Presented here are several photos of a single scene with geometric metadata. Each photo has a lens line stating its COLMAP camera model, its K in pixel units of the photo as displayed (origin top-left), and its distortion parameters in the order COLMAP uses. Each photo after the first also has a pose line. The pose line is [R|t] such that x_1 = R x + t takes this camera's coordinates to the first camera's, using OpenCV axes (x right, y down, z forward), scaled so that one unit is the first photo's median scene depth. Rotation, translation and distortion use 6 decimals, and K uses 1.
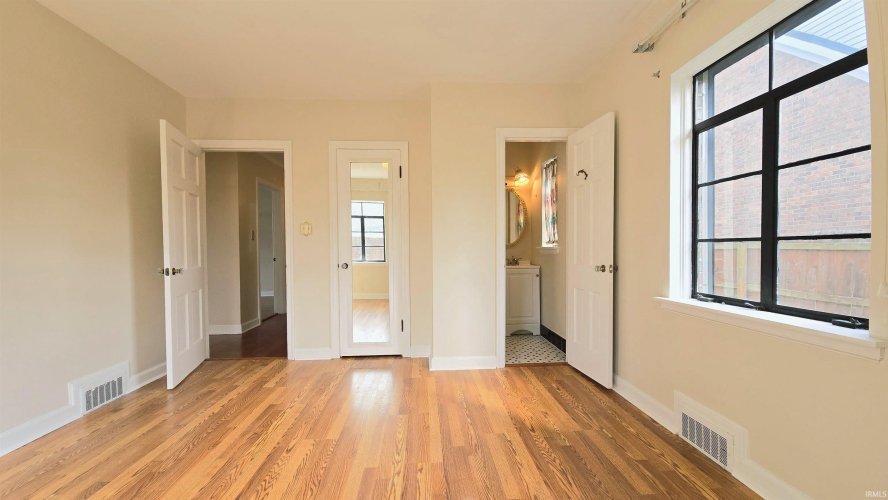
lens RADIAL K [[359.5, 0, 442.6], [0, 359.5, 252.8], [0, 0, 1]] dist [0.006048, -0.006696]
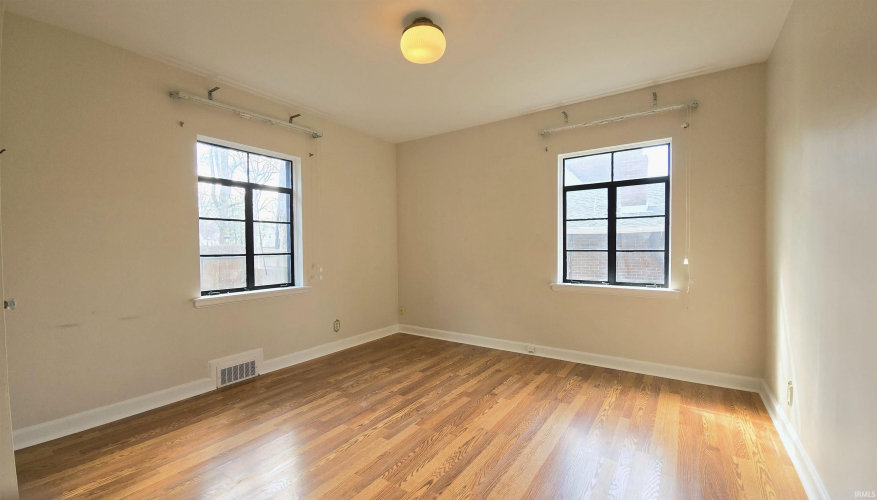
lens RADIAL K [[360.4, 0, 423.7], [0, 360.4, 254.9], [0, 0, 1]] dist [0.000883, 0.000049]
pose [[-0.770297, 0.003129, 0.637677, -1.057134], [0.024801, 0.999378, 0.025055, -0.059151], [-0.637203, 0.035115, -0.769896, 1.785140]]
